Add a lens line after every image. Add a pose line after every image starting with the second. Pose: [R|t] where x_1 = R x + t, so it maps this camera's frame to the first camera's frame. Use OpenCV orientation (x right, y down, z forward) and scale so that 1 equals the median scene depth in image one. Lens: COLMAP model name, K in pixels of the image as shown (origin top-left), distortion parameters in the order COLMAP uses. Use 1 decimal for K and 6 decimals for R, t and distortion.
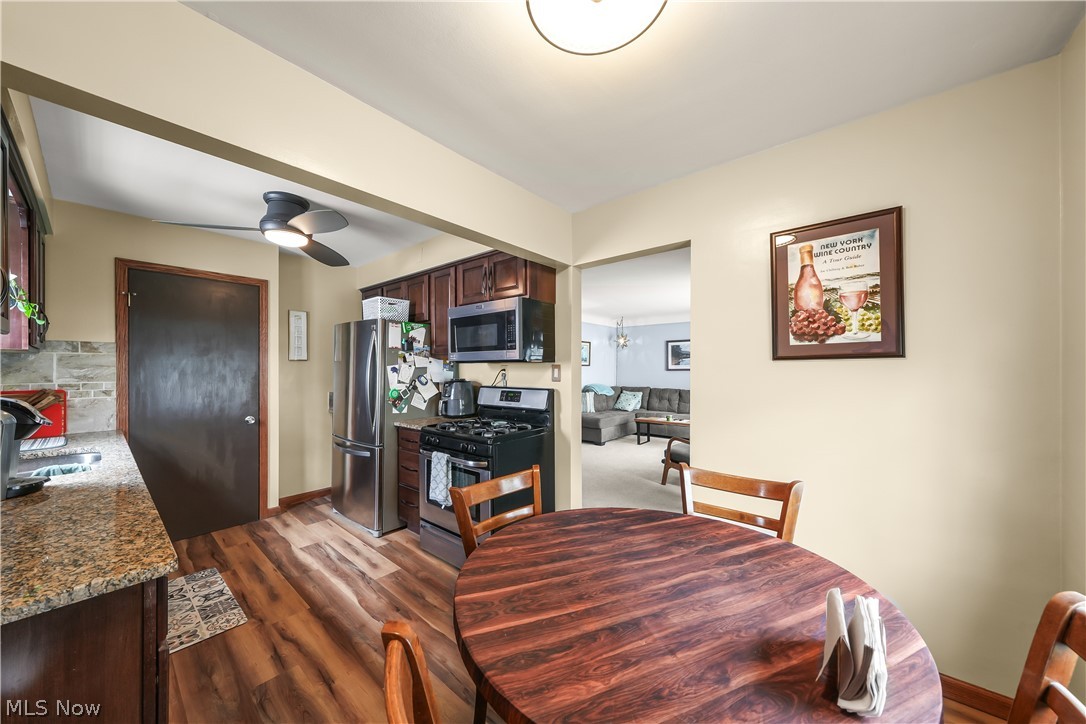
lens RADIAL K [[372.4, 0, 543.2], [0, 372.4, 364.4], [0, 0, 1]] dist [-0.016552, 0.001847]
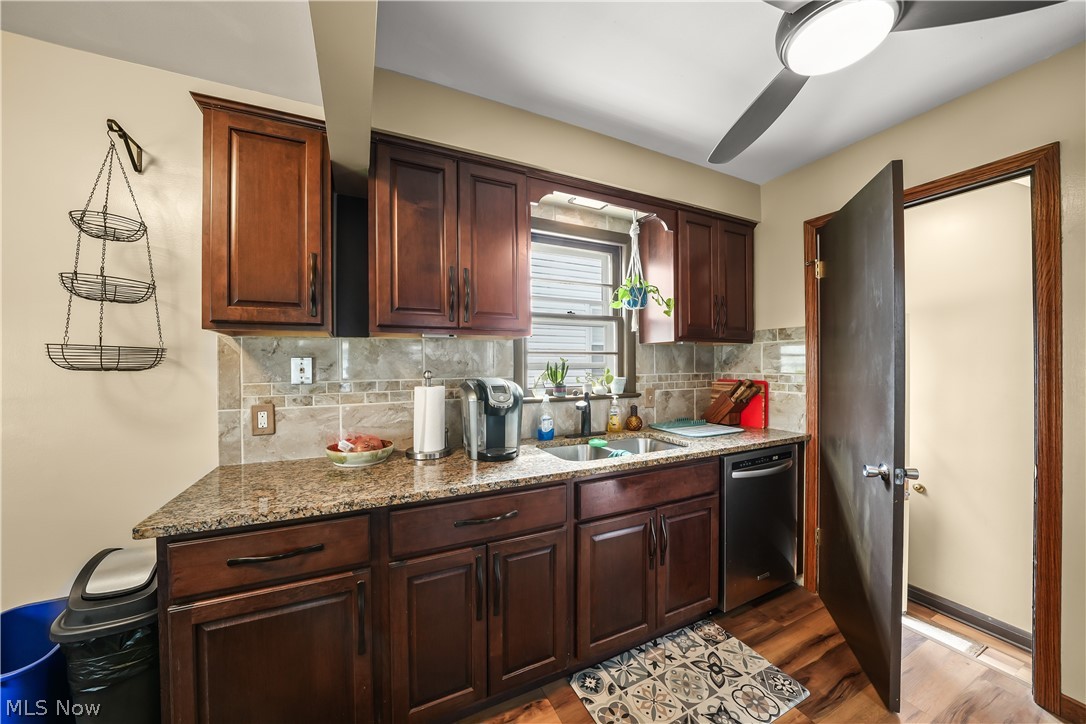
lens RADIAL K [[372.4, 0, 537.1], [0, 372.4, 364.1], [0, 0, 1]] dist [-0.016552, 0.001847]
pose [[-0.424575, 0.005431, -0.905376, -0.167766], [0.013886, 0.999903, -0.000514, 0.015778], [0.905286, -0.012790, -0.424609, 0.801256]]
